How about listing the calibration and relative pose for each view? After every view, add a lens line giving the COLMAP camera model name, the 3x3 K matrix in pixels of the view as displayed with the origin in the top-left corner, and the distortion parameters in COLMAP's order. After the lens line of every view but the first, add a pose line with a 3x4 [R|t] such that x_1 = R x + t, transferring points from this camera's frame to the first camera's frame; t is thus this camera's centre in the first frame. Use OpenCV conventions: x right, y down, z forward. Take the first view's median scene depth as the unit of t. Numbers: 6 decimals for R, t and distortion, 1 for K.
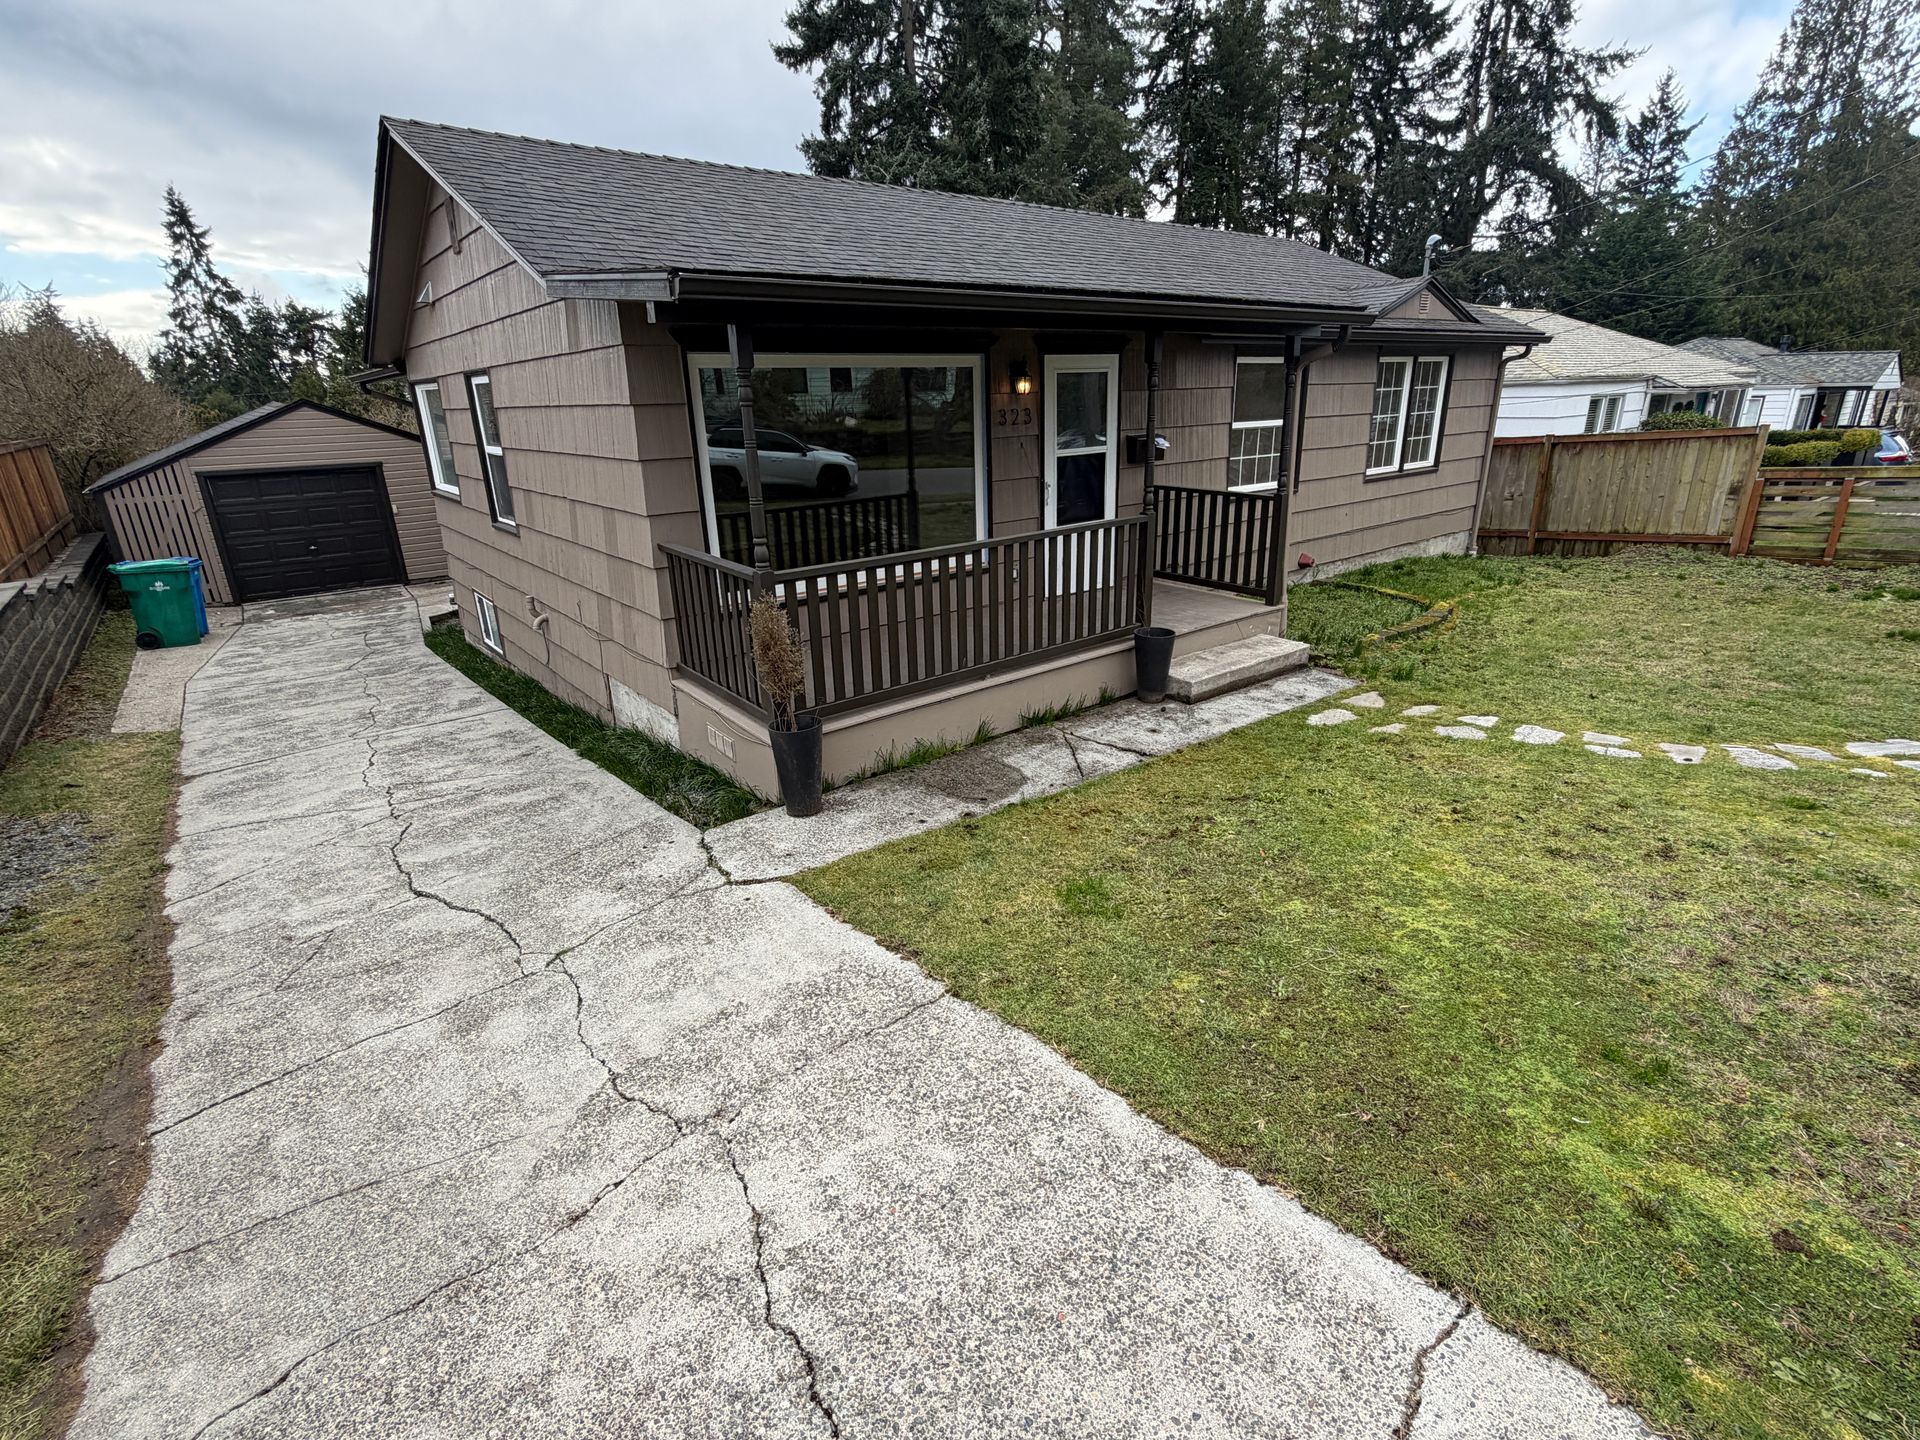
lens RADIAL K [[910.6, 0, 959.6], [0, 910.6, 720.6], [0, 0, 1]] dist [0.002840, -0.001273]
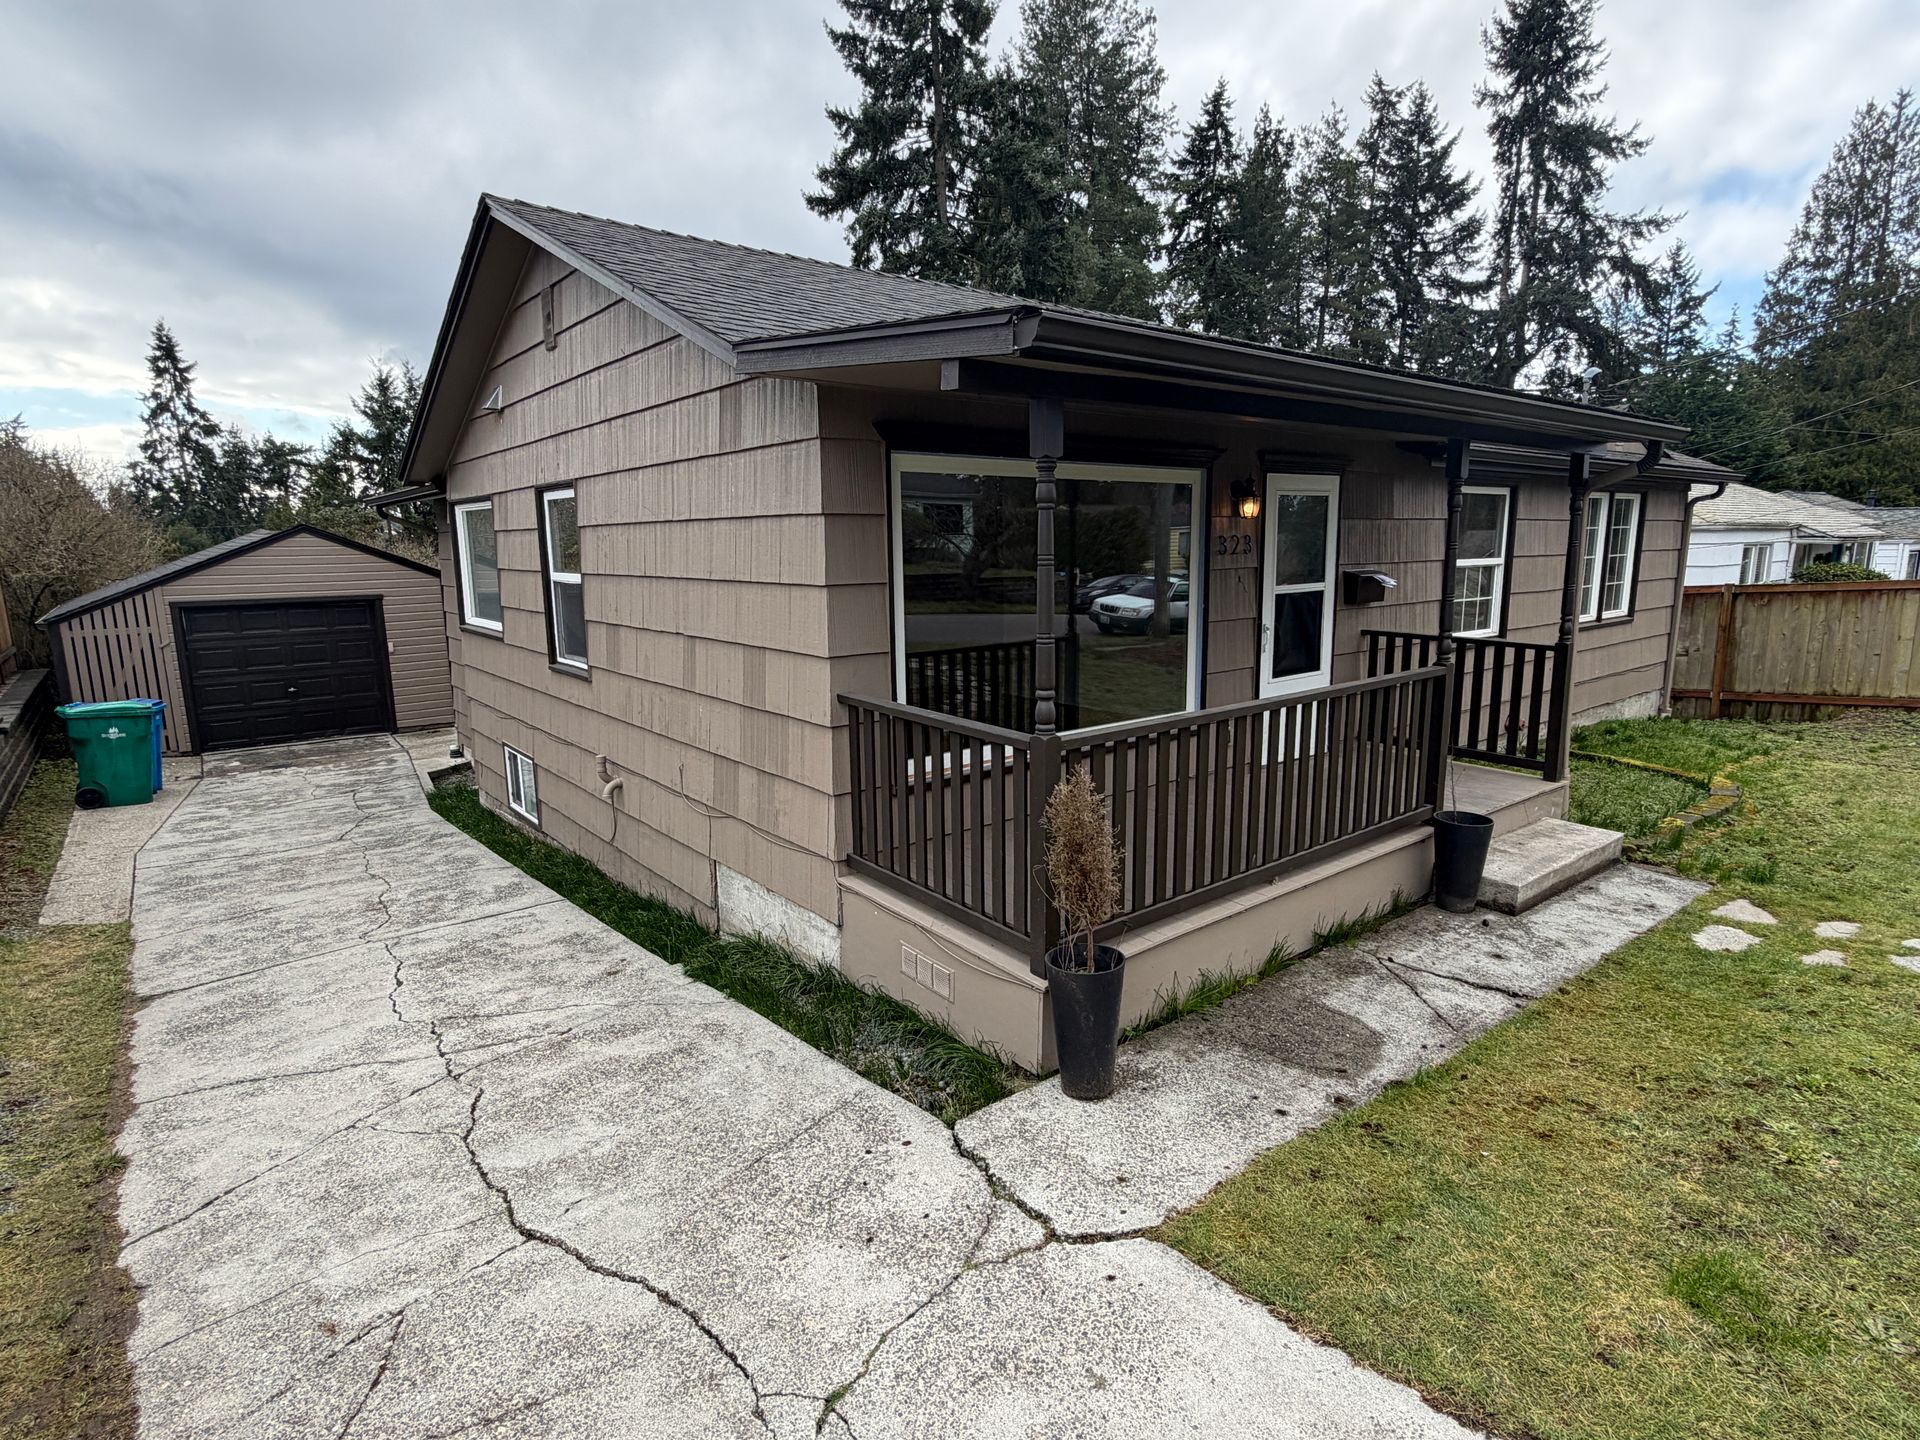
lens RADIAL K [[992.3, 0, 959.4], [0, 992.3, 724.8], [0, 0, 1]] dist [0.001082, -0.000047]
pose [[0.999868, 0.014103, 0.008118, -0.162018], [-0.012624, 0.987043, -0.159956, -0.028190], [-0.010268, 0.159832, 0.987091, 0.137939]]
